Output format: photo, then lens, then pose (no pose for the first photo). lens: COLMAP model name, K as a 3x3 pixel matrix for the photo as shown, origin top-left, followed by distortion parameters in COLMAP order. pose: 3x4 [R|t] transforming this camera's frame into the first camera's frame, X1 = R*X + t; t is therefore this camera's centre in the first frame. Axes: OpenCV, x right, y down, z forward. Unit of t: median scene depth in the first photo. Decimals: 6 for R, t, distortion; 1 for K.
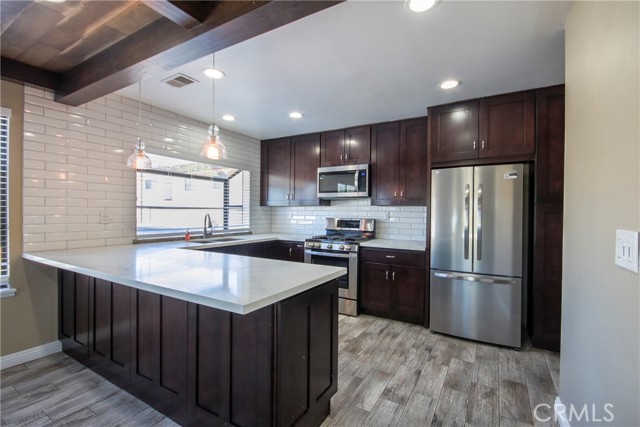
lens RADIAL K [[294.1, 0, 320.0], [0, 294.1, 213.5], [0, 0, 1]] dist [-0.002474, -0.000837]
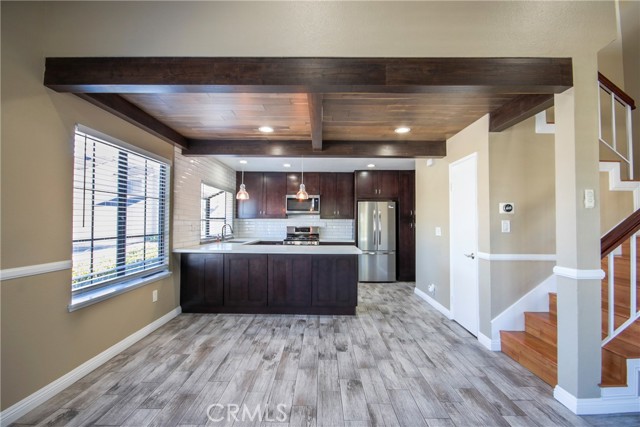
lens RADIAL K [[294.1, 0, 320.0], [0, 294.1, 213.5], [0, 0, 1]] dist [-0.002474, -0.000837]
pose [[0.864947, 0.010407, 0.501756, -0.698575], [0.004628, 0.999577, -0.028710, -0.008249], [-0.501843, 0.027155, 0.864533, -0.499279]]
